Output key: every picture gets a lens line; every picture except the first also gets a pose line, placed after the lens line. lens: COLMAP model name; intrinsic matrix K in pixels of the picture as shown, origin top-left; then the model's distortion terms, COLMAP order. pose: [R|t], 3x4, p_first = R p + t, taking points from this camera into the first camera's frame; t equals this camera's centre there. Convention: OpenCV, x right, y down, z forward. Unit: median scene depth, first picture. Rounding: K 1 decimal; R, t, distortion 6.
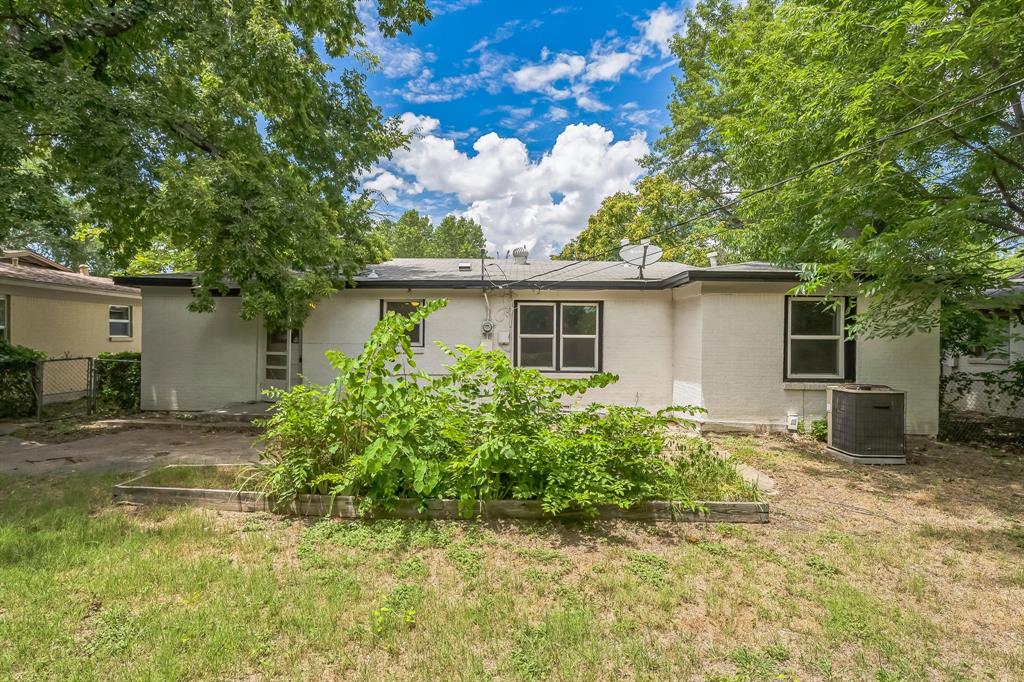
lens RADIAL K [[491.0, 0, 514.9], [0, 491.0, 342.5], [0, 0, 1]] dist [-0.000251, -0.000095]
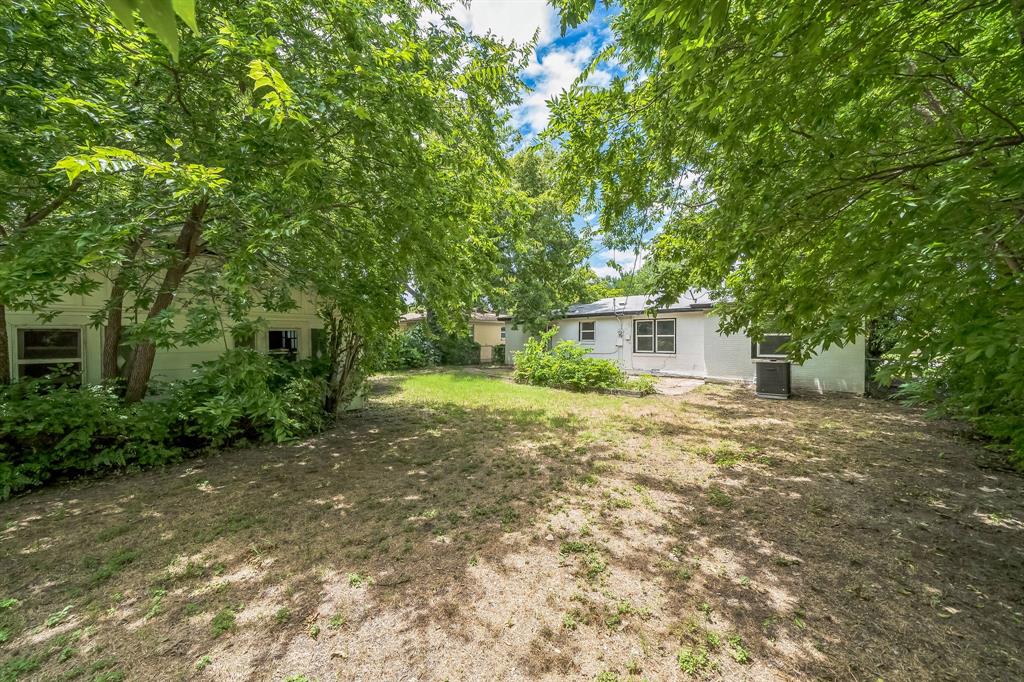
lens RADIAL K [[361.1, 0, 511.9], [0, 361.1, 342.4], [0, 0, 1]] dist [-0.002147, 0.000040]
pose [[0.763572, -0.005124, -0.645703, 0.621317], [0.015437, 0.999828, 0.010321, -0.010887], [0.645539, -0.017848, 0.763519, -0.574643]]
